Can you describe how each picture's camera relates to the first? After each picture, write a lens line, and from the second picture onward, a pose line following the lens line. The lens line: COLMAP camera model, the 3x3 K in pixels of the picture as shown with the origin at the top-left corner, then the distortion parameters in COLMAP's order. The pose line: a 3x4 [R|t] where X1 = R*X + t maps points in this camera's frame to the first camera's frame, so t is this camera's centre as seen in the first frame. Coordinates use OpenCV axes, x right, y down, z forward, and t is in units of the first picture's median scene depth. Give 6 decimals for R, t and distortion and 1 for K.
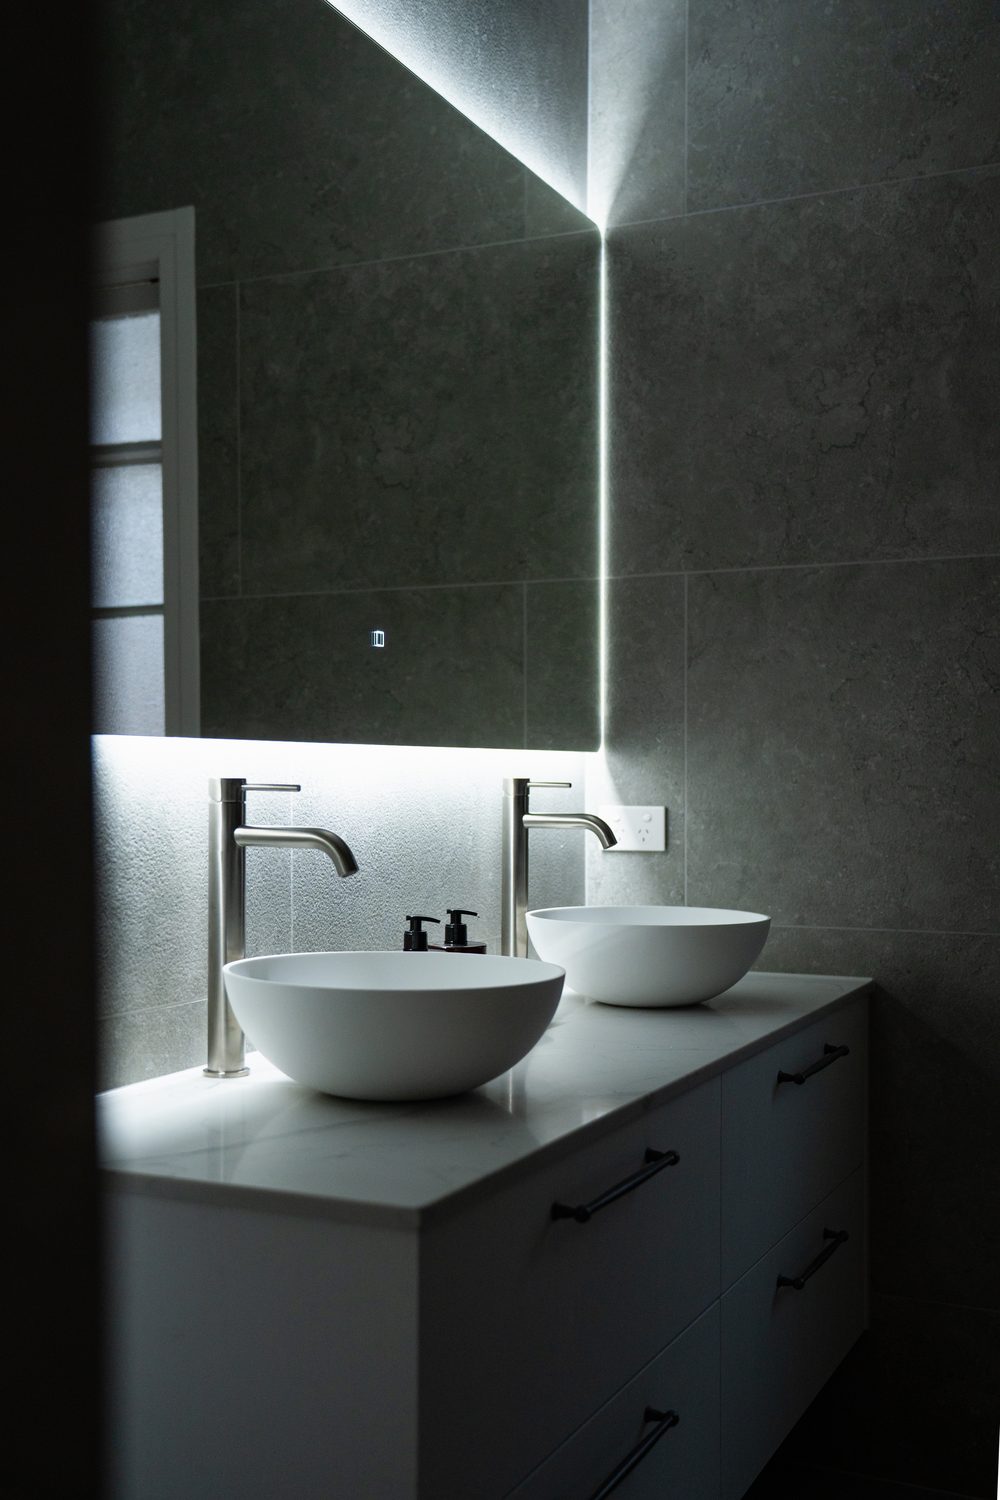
lens RADIAL K [[1653.0, 0, 471.6], [0, 1653.0, 837.4], [0, 0, 1]] dist [0.059706, 0.016173]
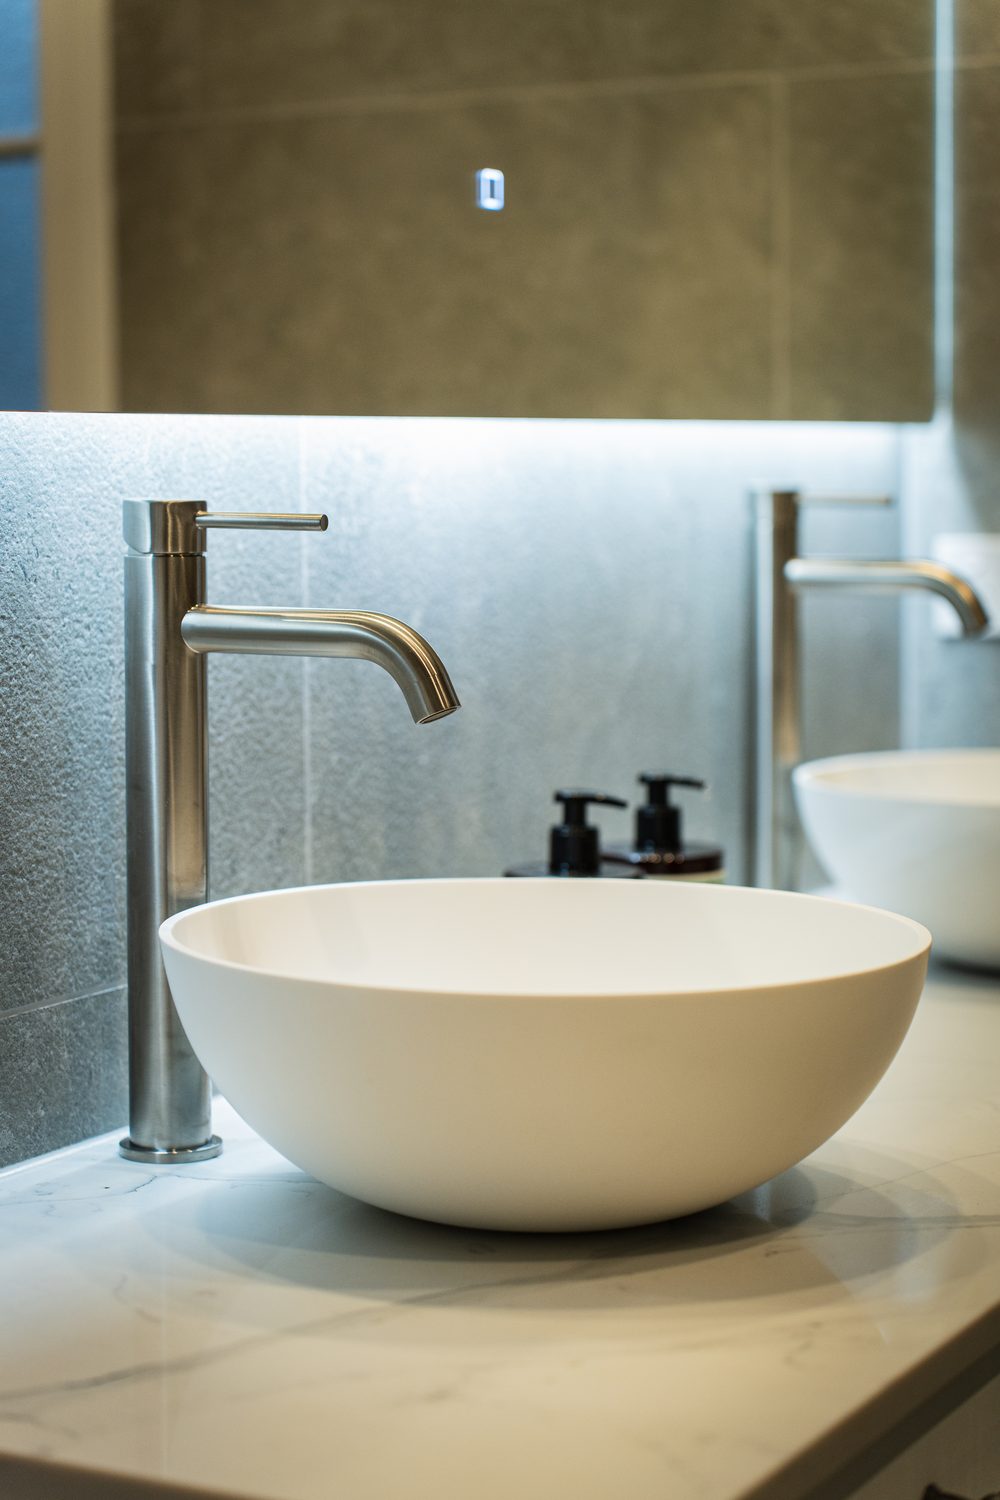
lens RADIAL K [[2994.0, 0, 500.0], [0, 2994.0, 750.0], [0, 0, 1]] dist [-0.021209, -0.032590]
pose [[0.999258, -0.003292, -0.038384, -0.024888], [0.005565, 0.998227, 0.059257, -0.015572], [0.038121, -0.059427, 0.997505, 0.183653]]
